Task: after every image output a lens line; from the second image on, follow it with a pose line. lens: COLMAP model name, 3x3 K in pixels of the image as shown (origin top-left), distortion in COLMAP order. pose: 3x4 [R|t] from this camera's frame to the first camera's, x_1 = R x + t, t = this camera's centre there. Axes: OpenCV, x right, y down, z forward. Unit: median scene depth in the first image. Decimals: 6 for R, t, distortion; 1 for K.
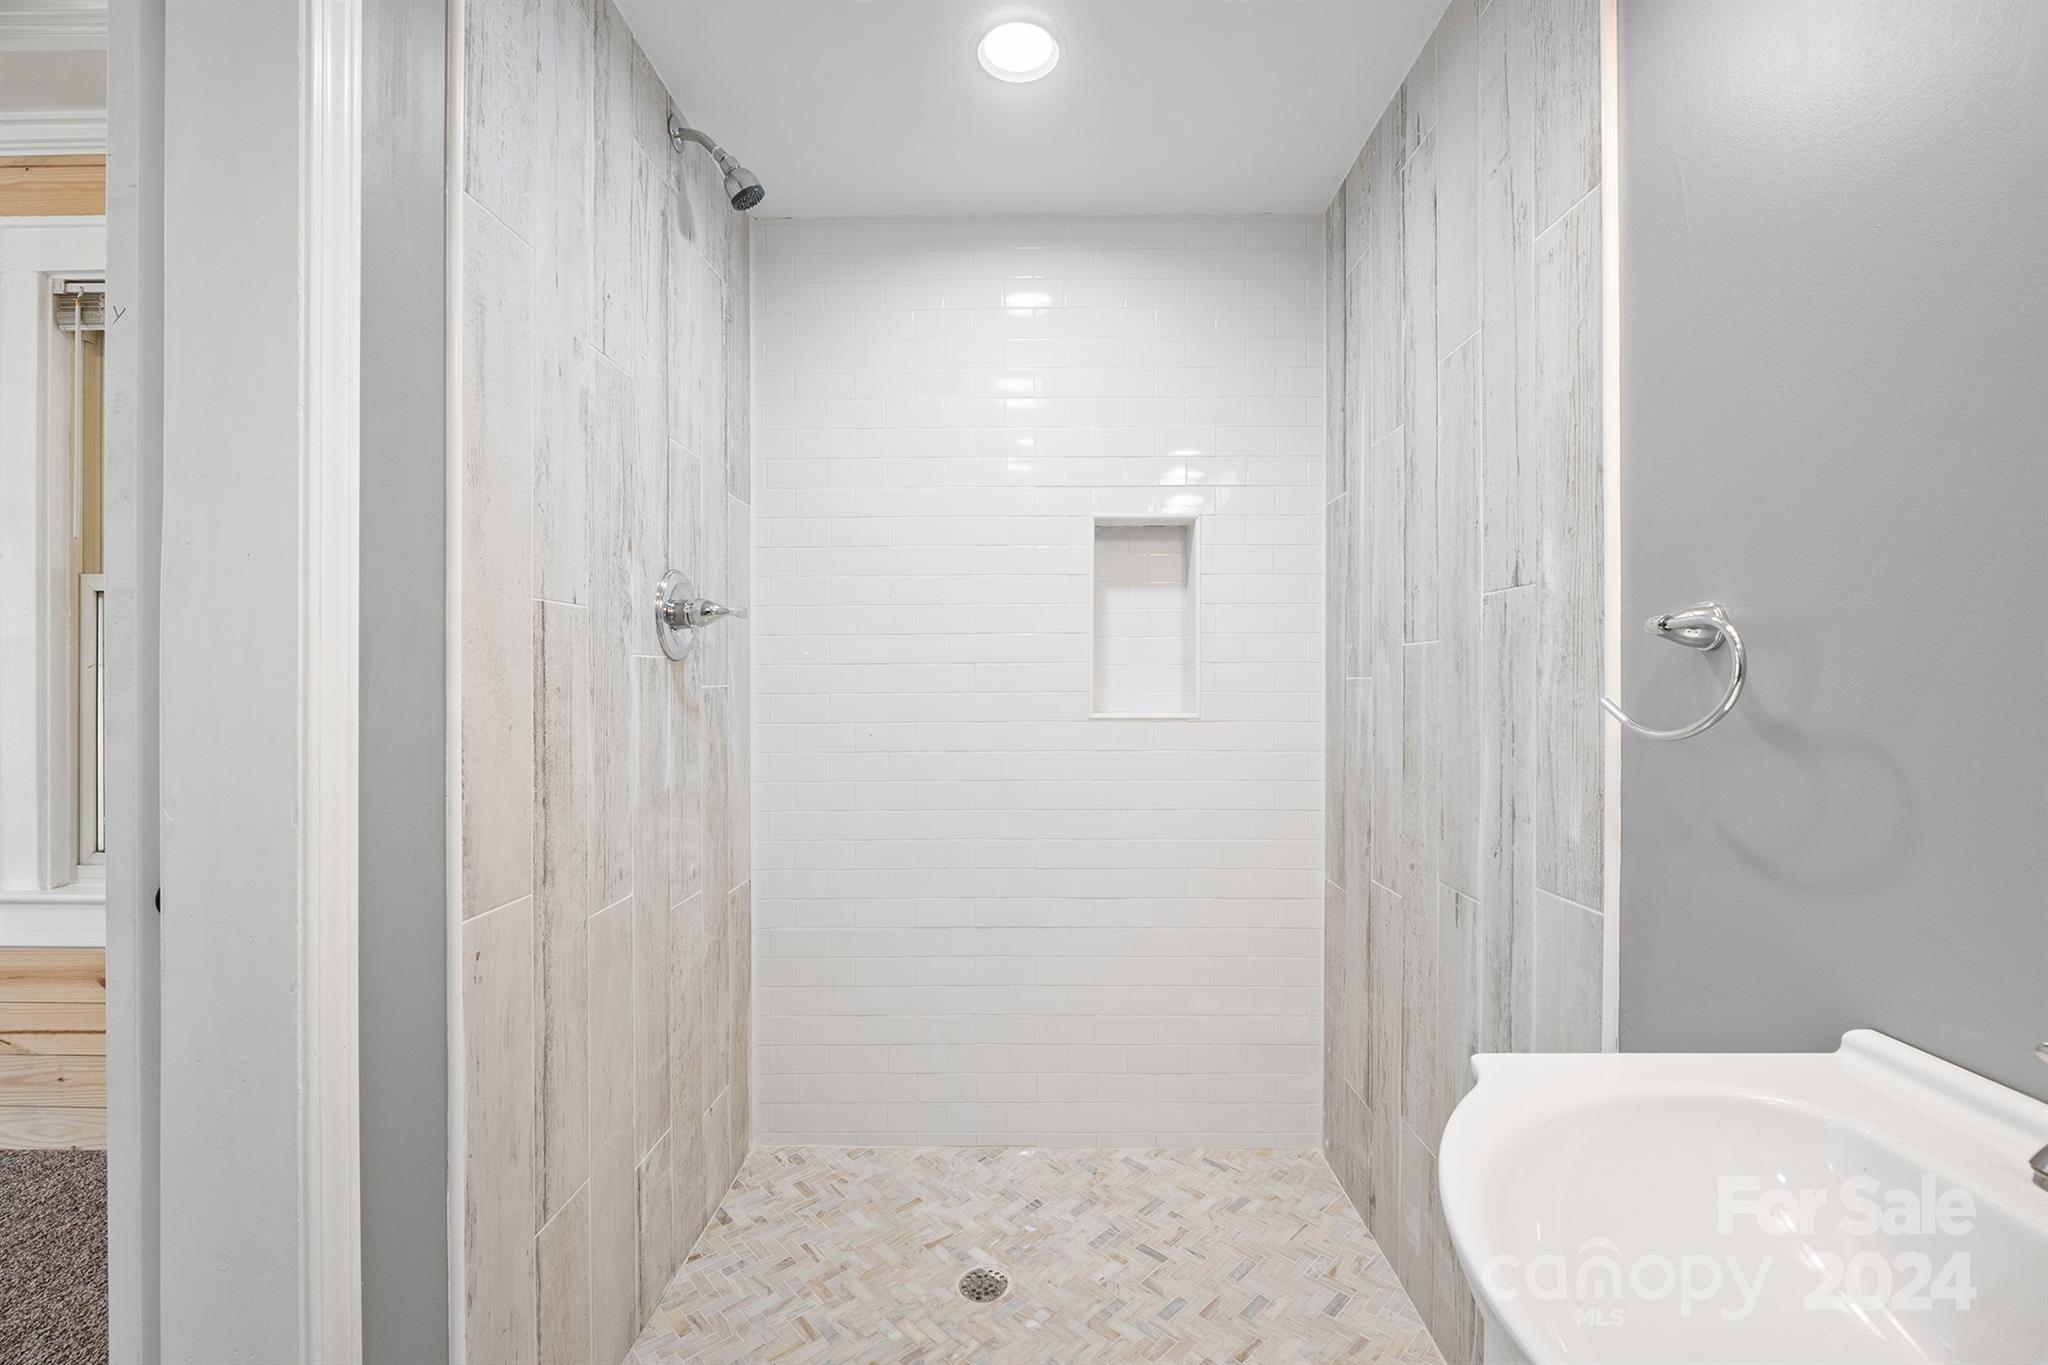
lens RADIAL K [[863.6, 0, 1013.7], [0, 863.6, 688.8], [0, 0, 1]] dist [-0.007134, 0.000355]
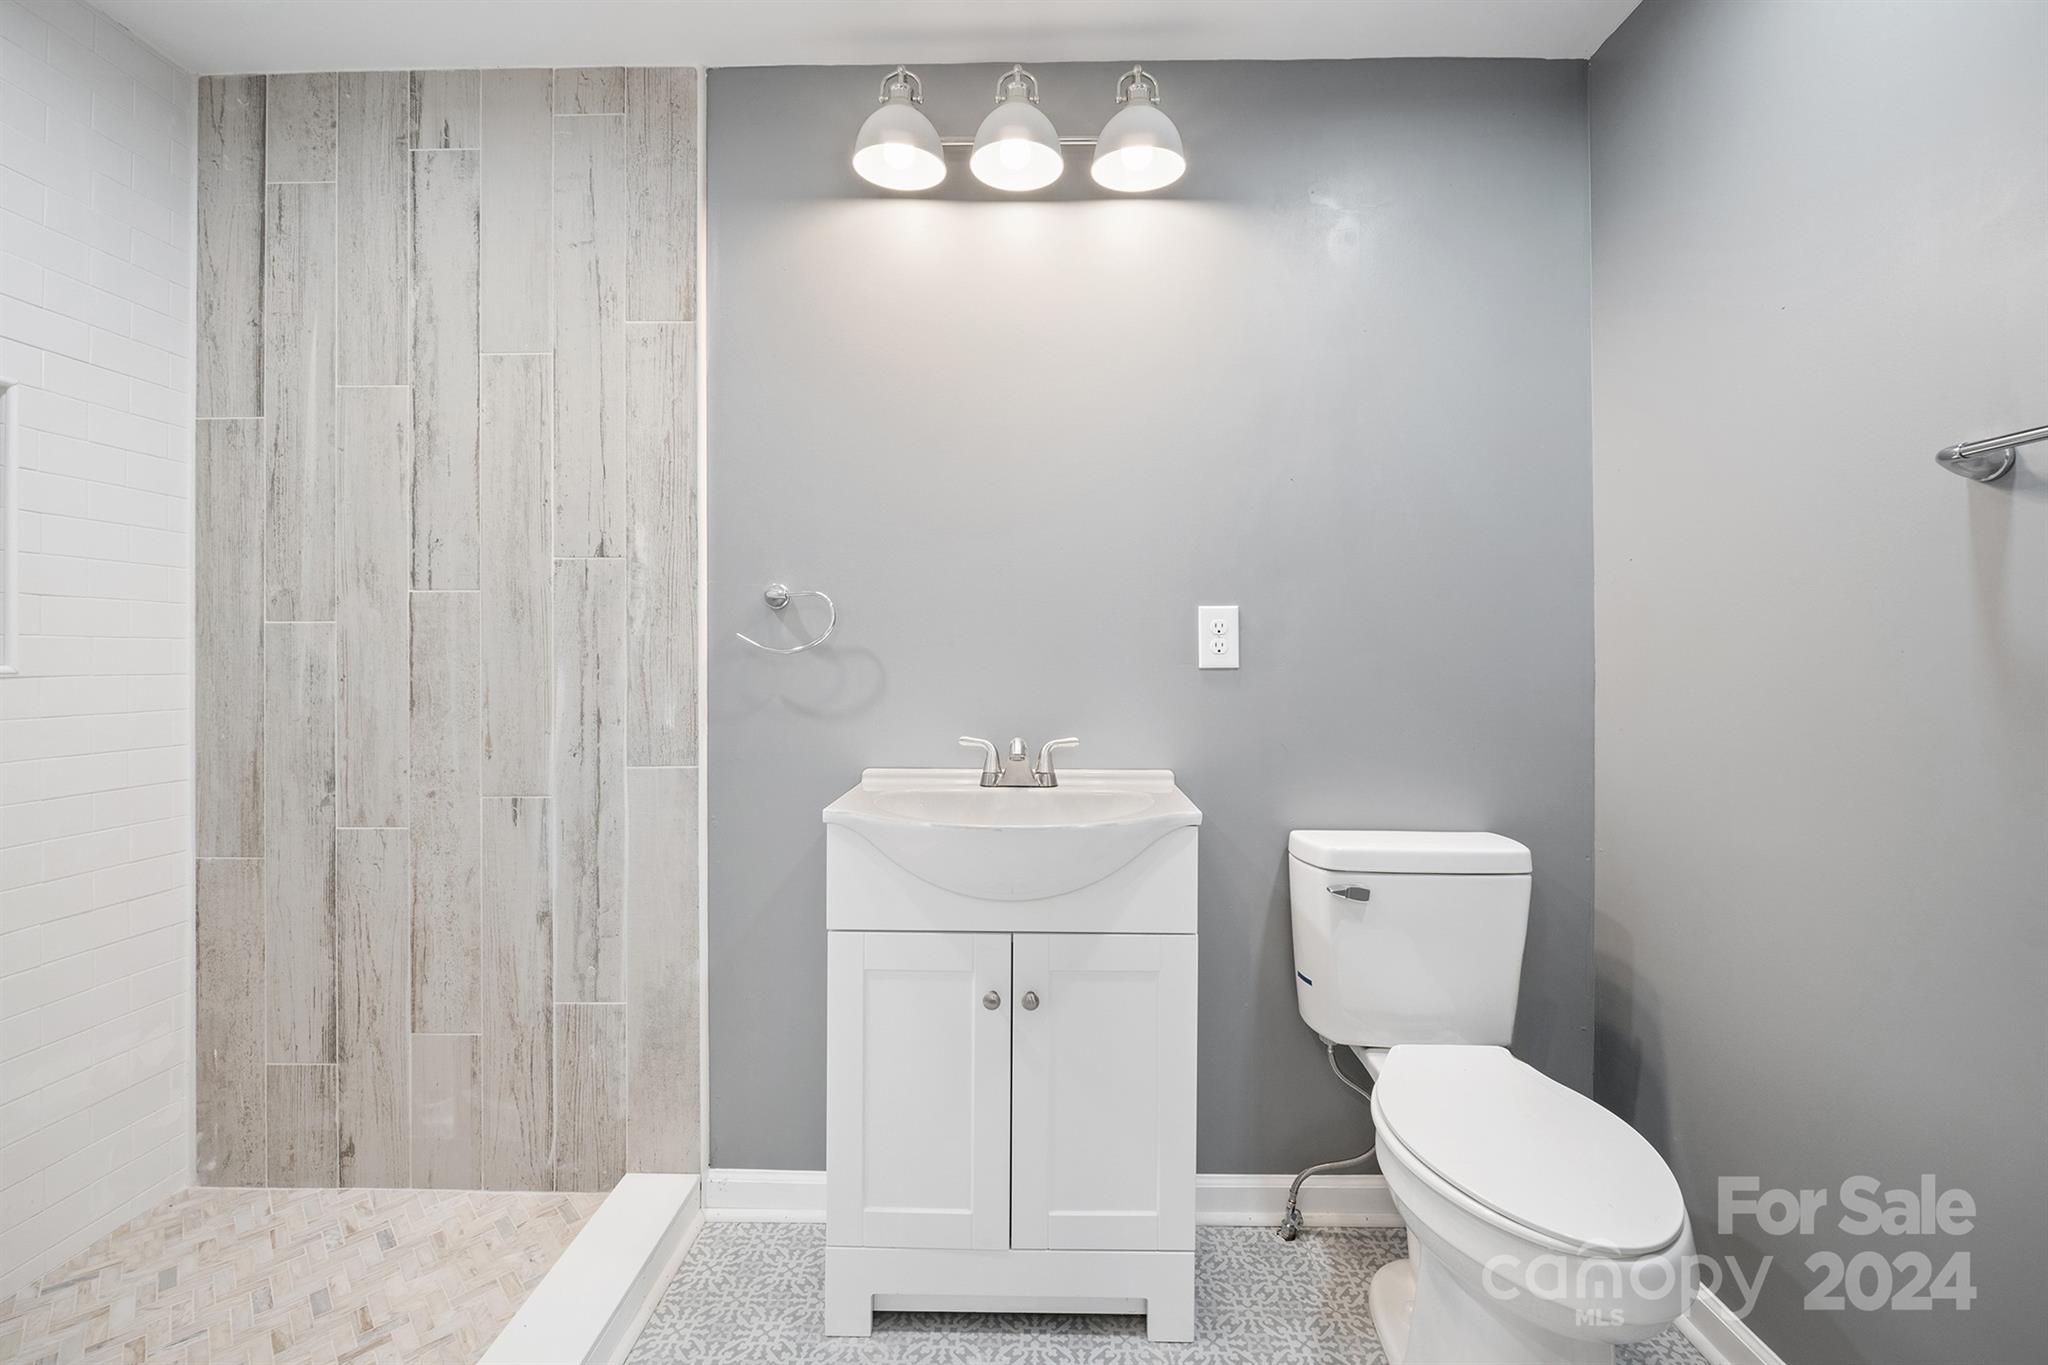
lens RADIAL K [[863.6, 0, 1012.2], [0, 863.6, 662.2], [0, 0, 1]] dist [-0.007134, 0.000355]
pose [[0.008061, -0.002958, 0.999963, -0.783456], [0.009257, 0.999953, 0.002883, 0.052043], [-0.999925, 0.009234, 0.008088, 0.312700]]
